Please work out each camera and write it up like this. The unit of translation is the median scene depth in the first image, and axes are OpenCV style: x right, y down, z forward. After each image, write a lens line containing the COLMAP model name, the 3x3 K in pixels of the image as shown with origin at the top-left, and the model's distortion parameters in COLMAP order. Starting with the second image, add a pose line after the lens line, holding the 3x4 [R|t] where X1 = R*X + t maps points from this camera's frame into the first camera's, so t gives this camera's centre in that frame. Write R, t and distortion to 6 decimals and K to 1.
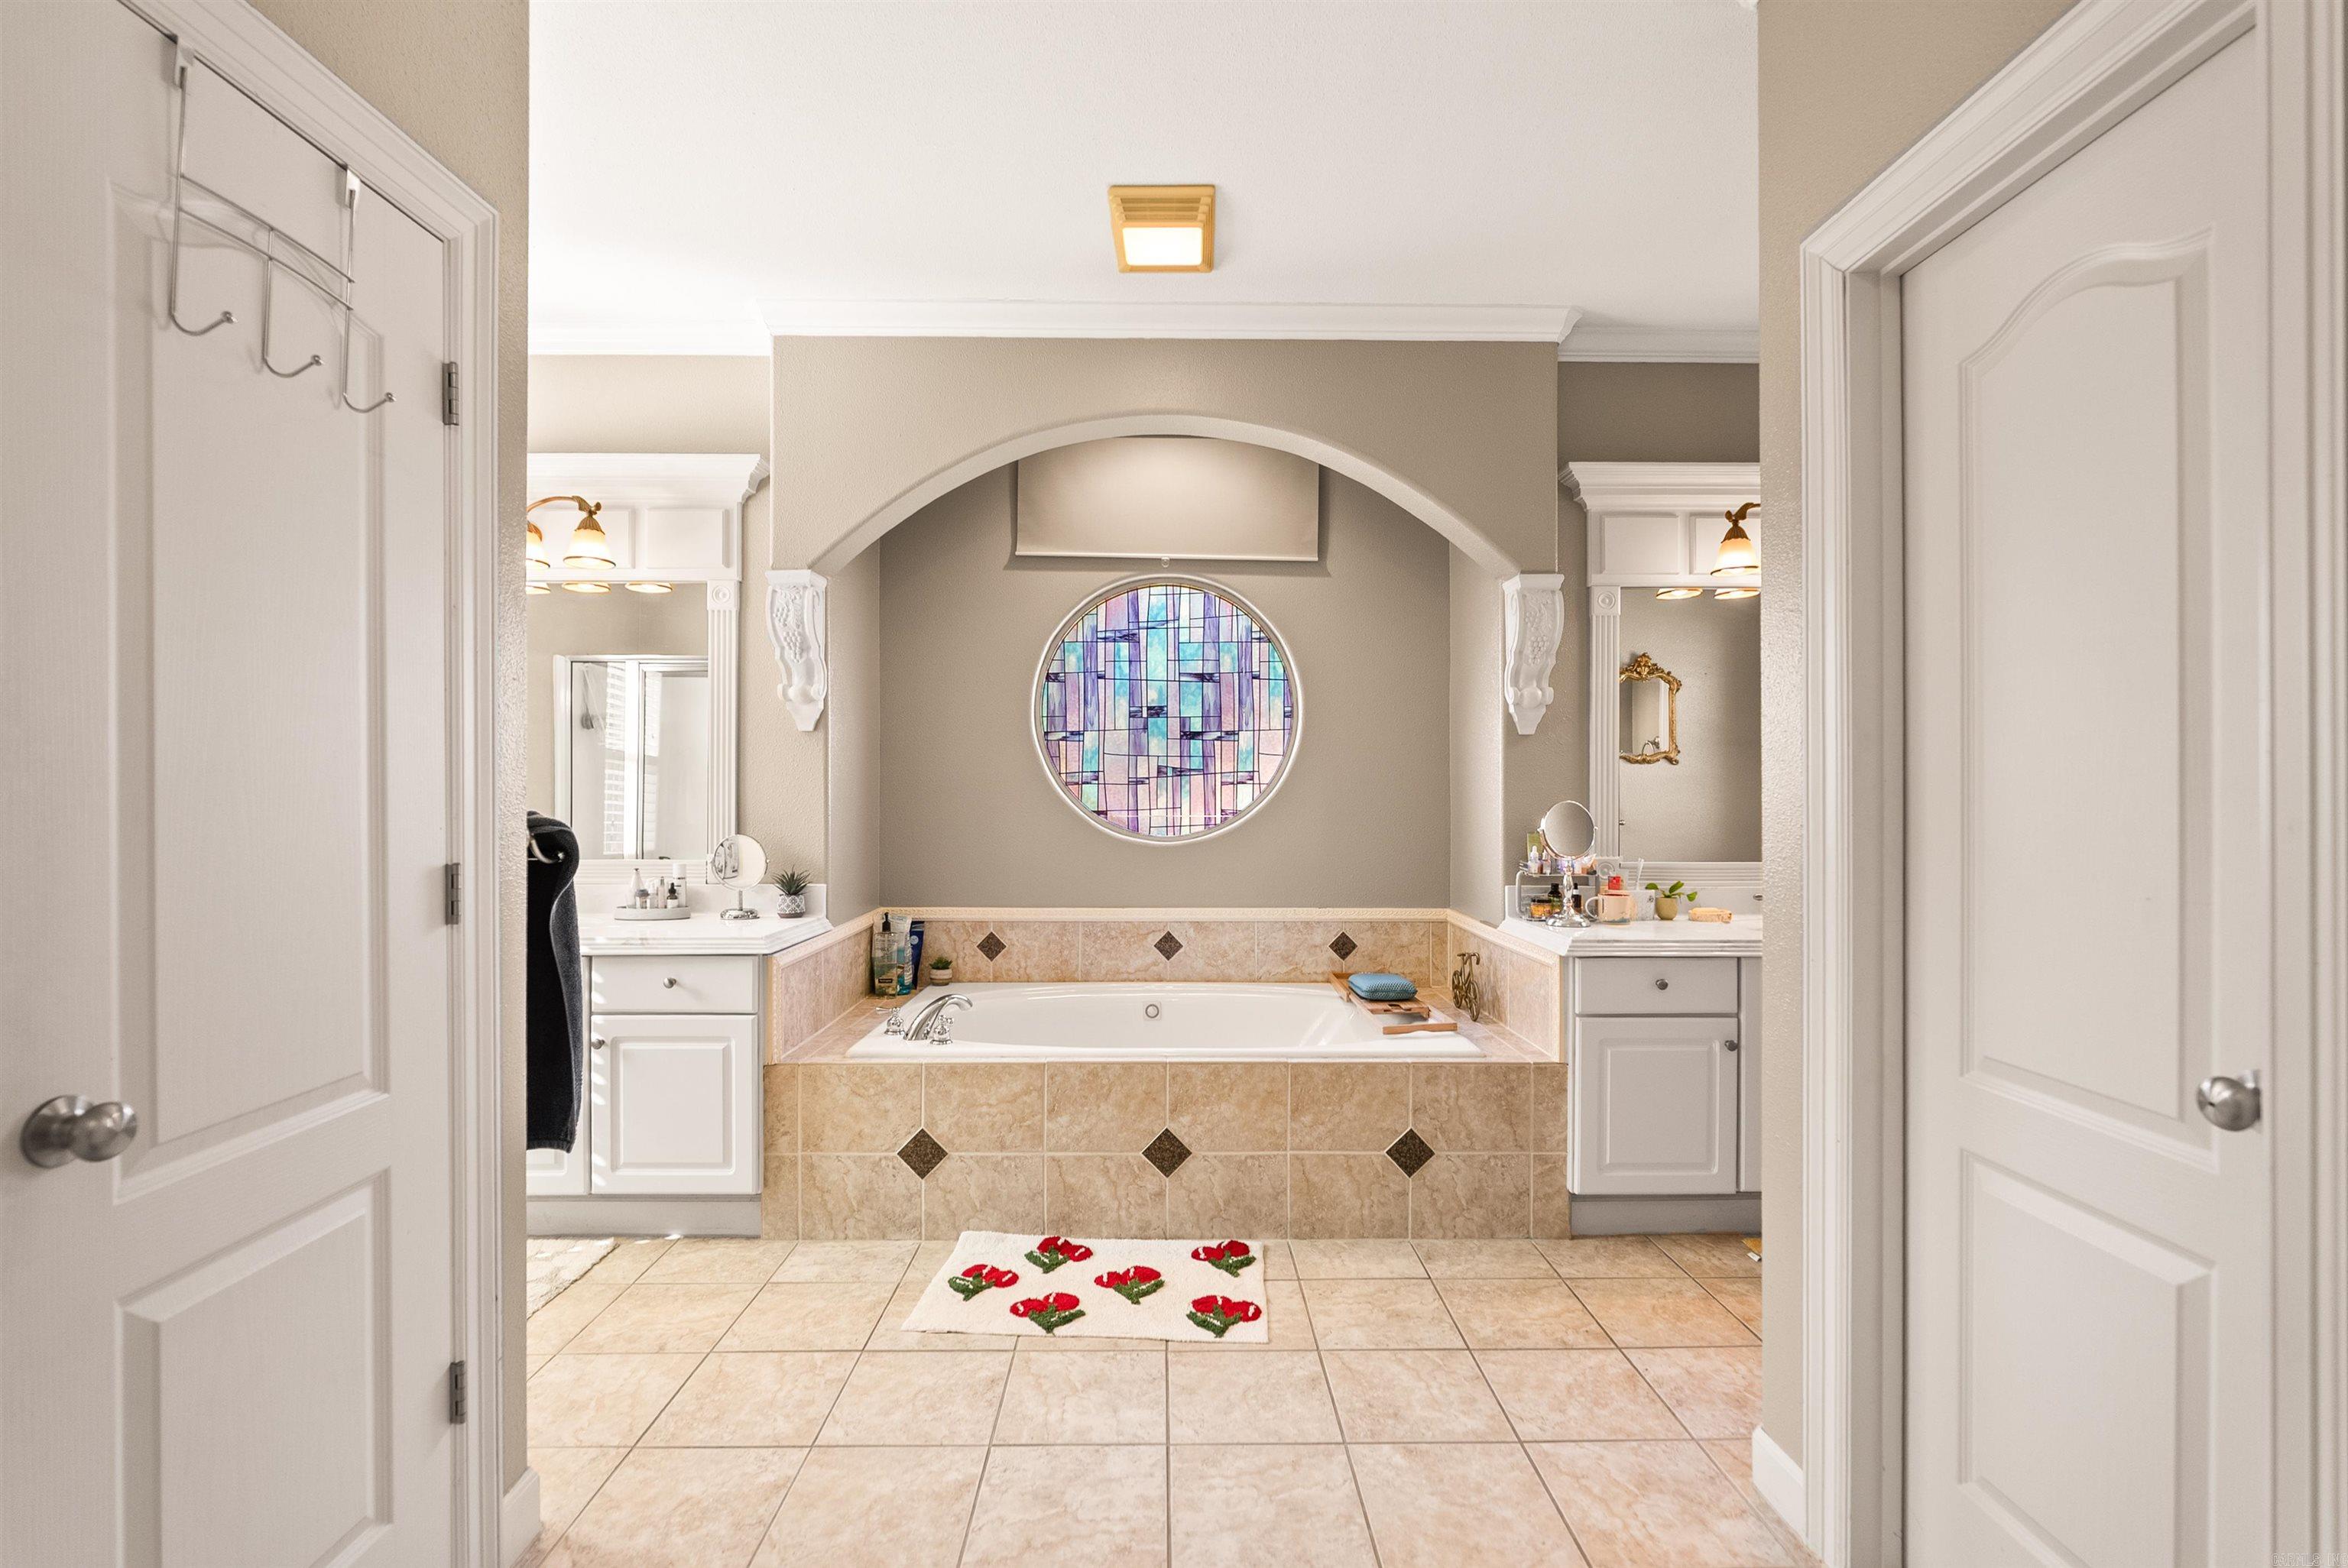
lens RADIAL K [[1051.6, 0, 1168.6], [0, 1051.6, 789.7], [0, 0, 1]] dist [-0.006081, 0.000122]
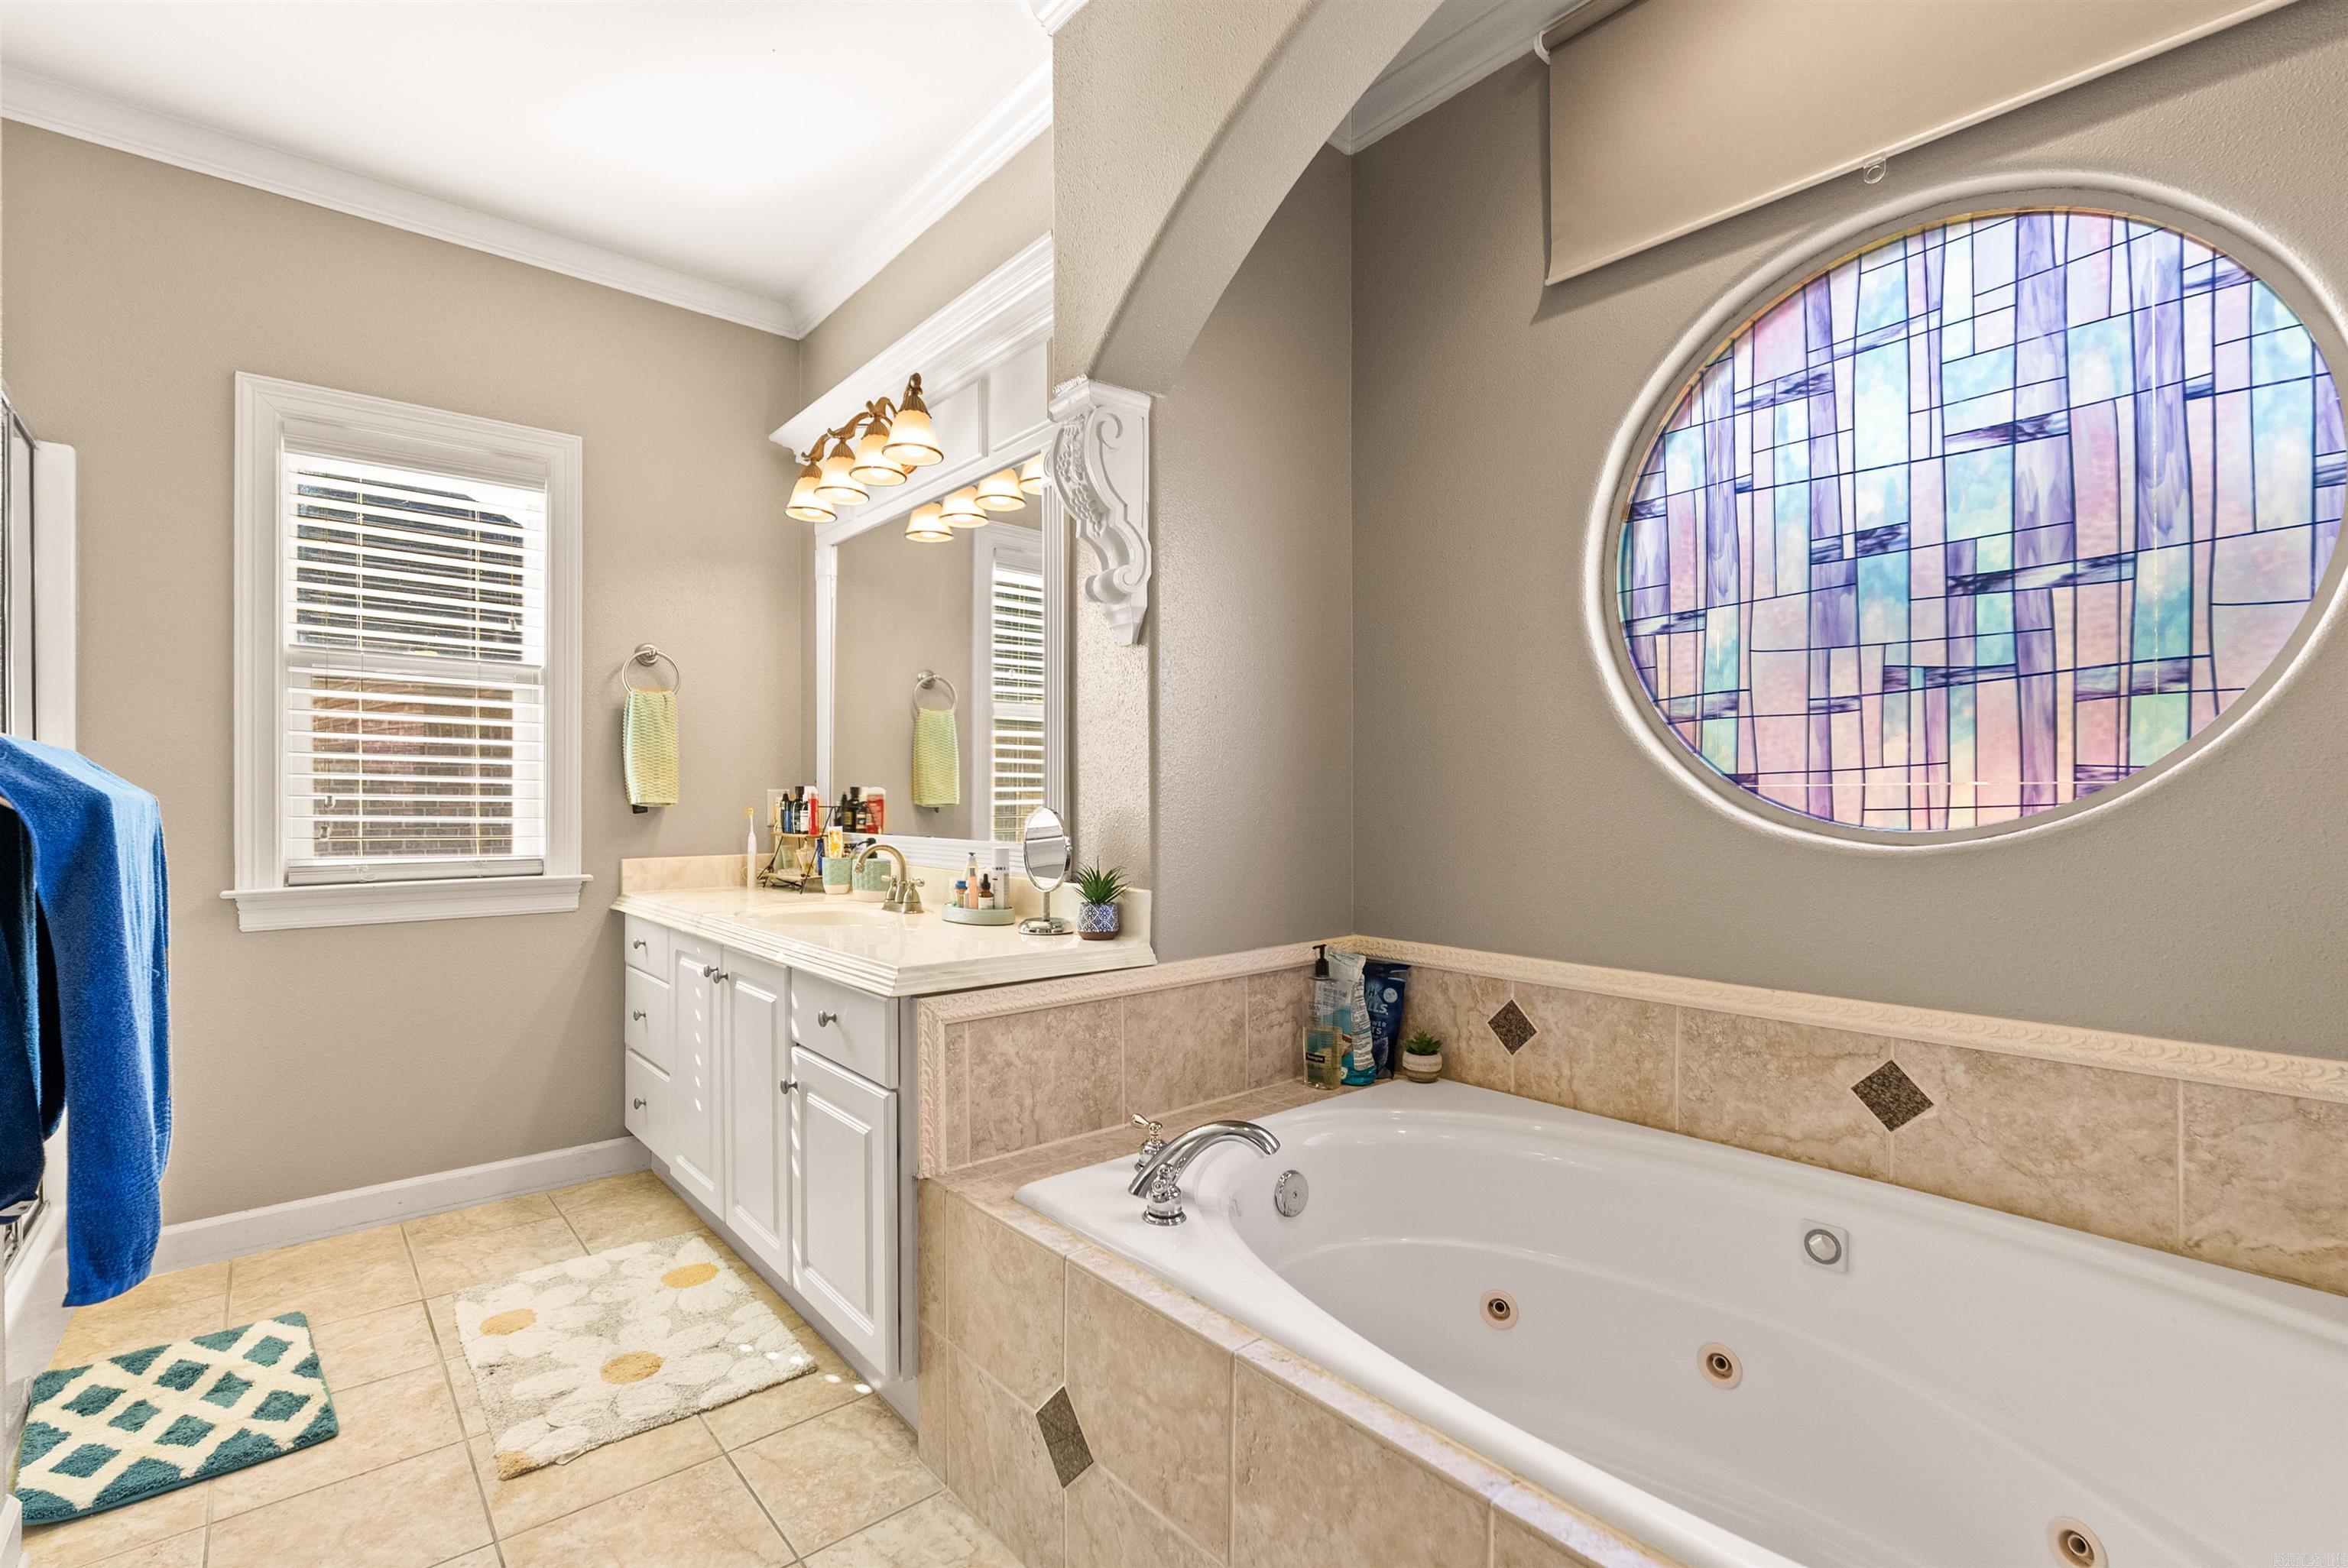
lens RADIAL K [[1051.6, 0, 1180.1], [0, 1051.6, 797.2], [0, 0, 1]] dist [-0.006081, 0.000122]
pose [[0.645845, -0.001727, -0.763467, 0.130397], [0.004337, 0.999990, 0.001407, 0.028448], [0.763456, -0.004220, 0.645846, 0.507256]]
